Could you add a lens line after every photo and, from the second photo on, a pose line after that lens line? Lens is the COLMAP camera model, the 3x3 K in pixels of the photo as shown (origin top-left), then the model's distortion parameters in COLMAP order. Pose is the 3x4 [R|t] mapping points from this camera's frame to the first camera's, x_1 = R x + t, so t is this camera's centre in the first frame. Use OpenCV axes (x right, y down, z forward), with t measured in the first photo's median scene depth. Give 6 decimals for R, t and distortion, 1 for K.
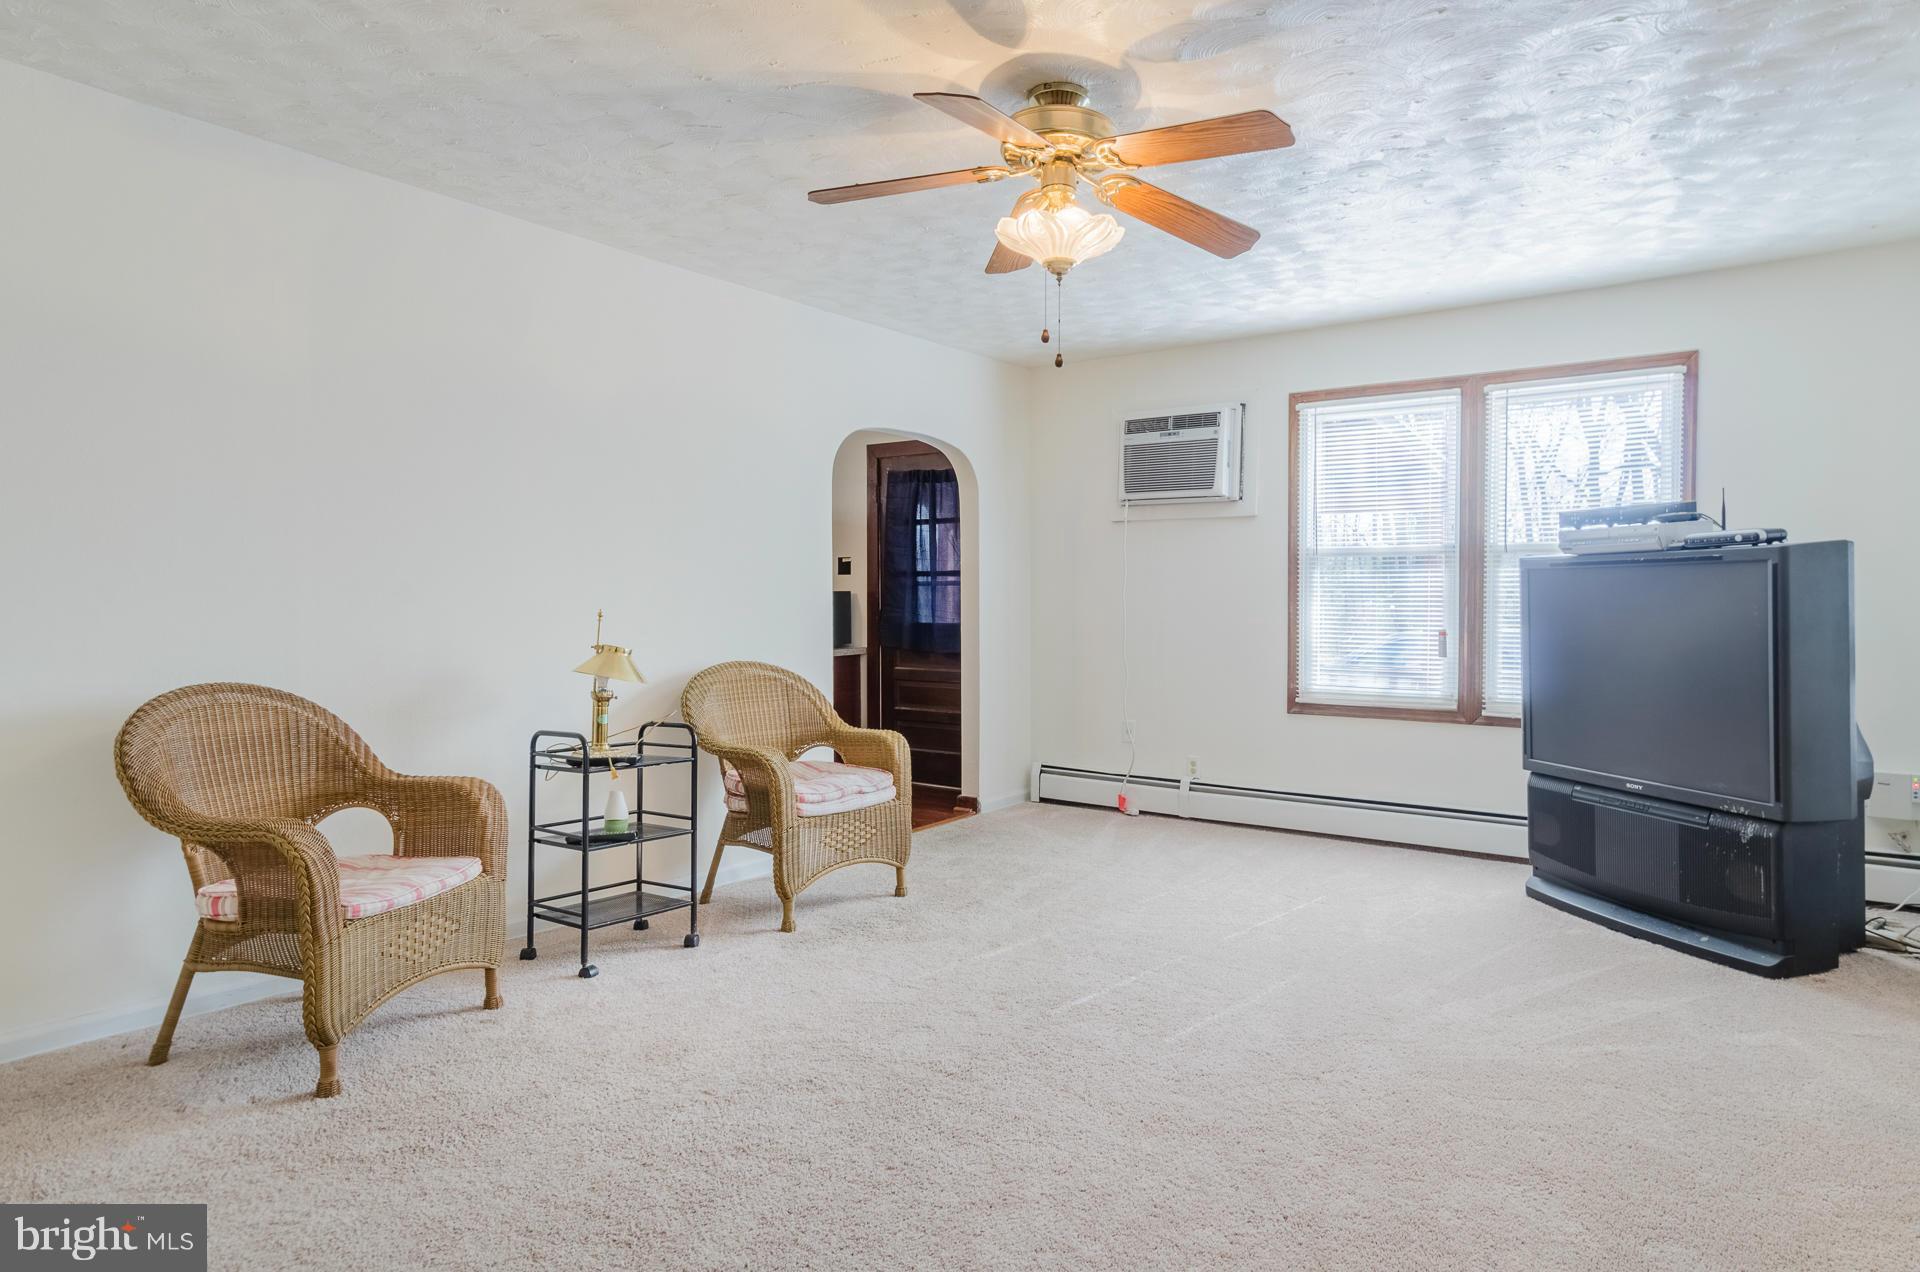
lens RADIAL K [[948.7, 0, 962.3], [0, 948.7, 597.3], [0, 0, 1]] dist [0.026260, 0.000343]
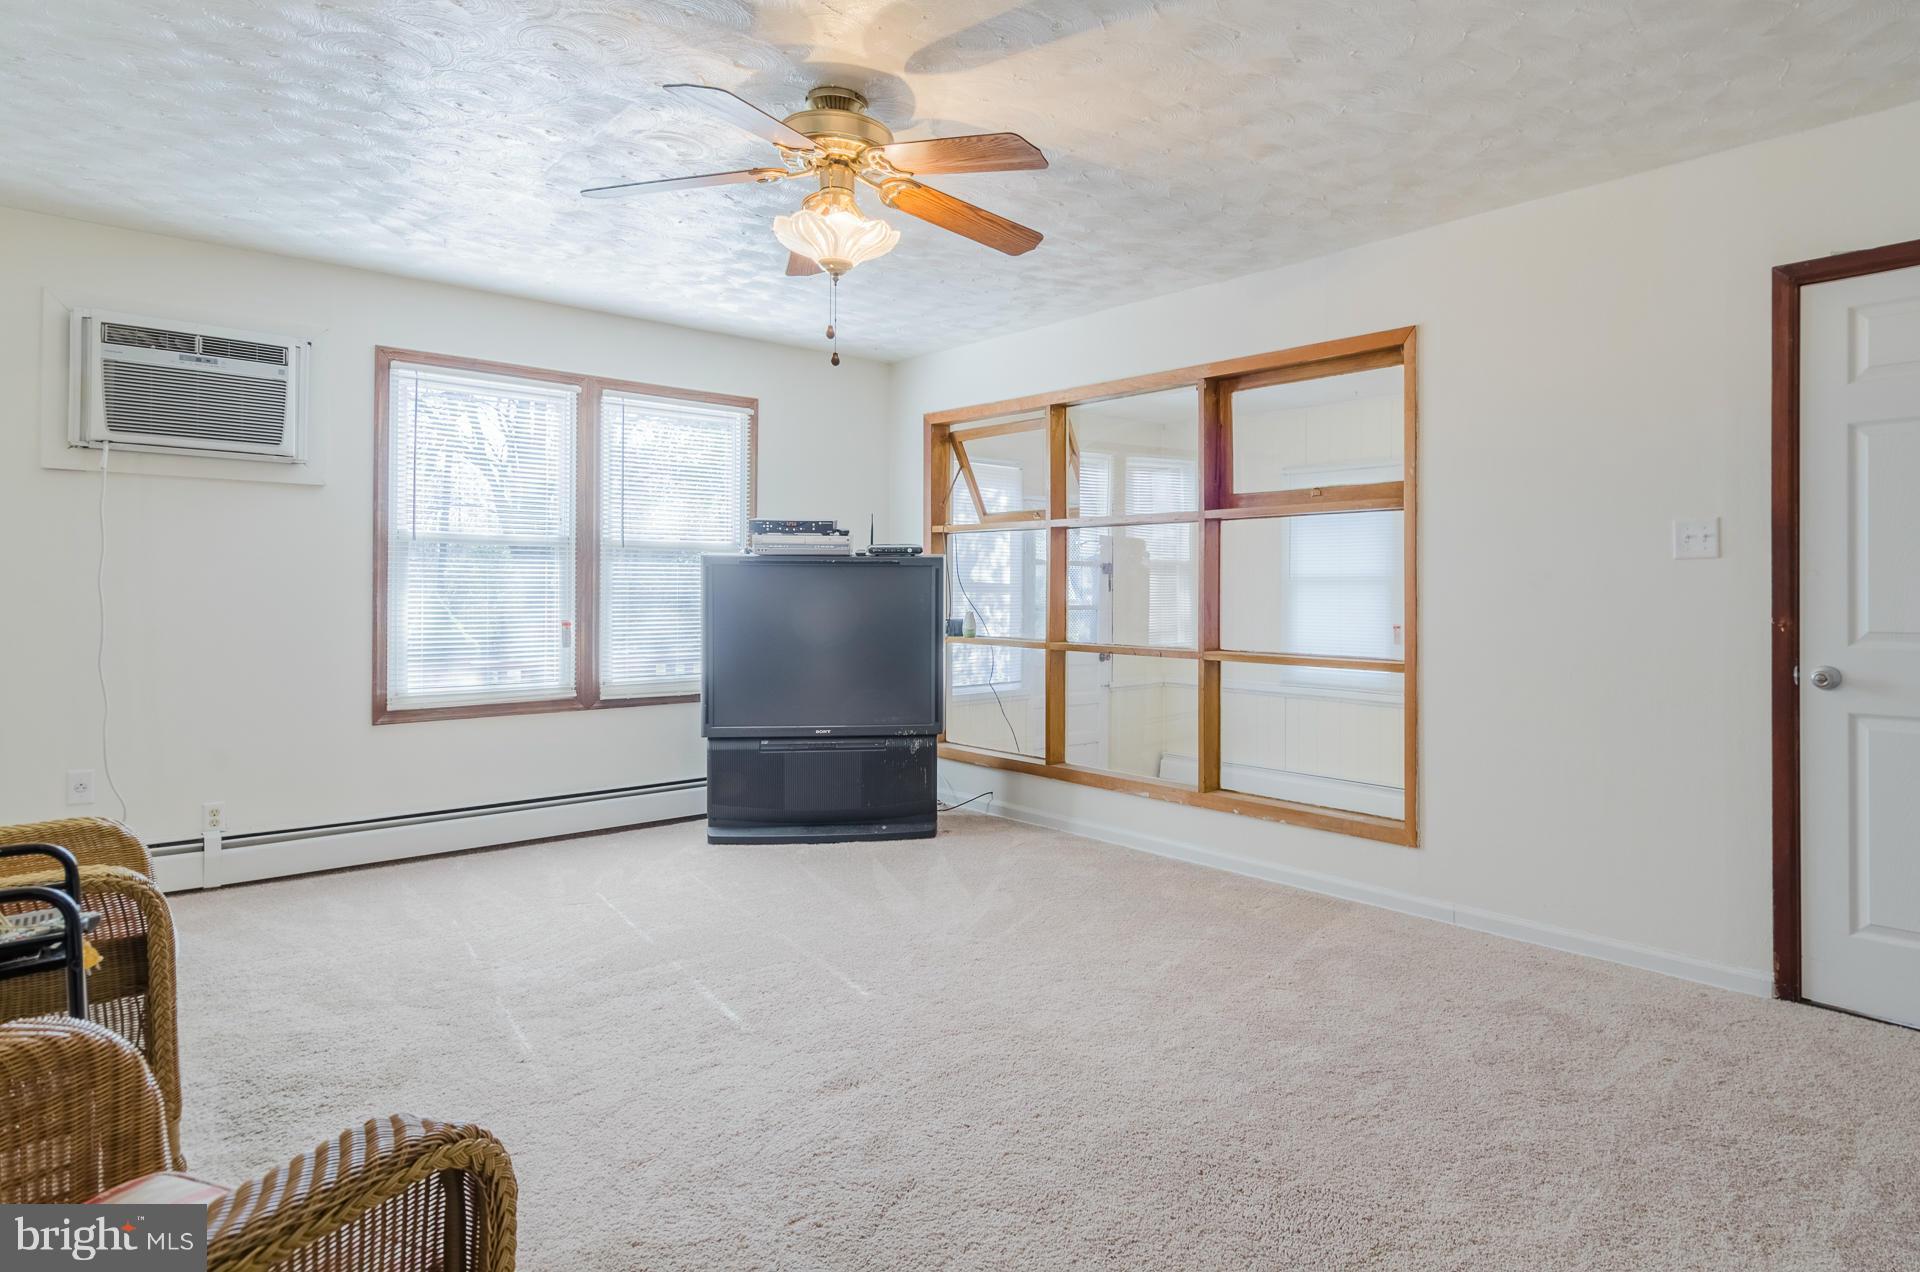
lens RADIAL K [[1010.4, 0, 1011.6], [0, 1010.4, 588.7], [0, 0, 1]] dist [-0.000246, -0.000437]
pose [[0.319256, 0.001117, 0.947668, -0.378670], [-0.005635, 0.999984, 0.000720, -0.003006], [-0.947652, -0.005569, 0.319257, 0.211688]]
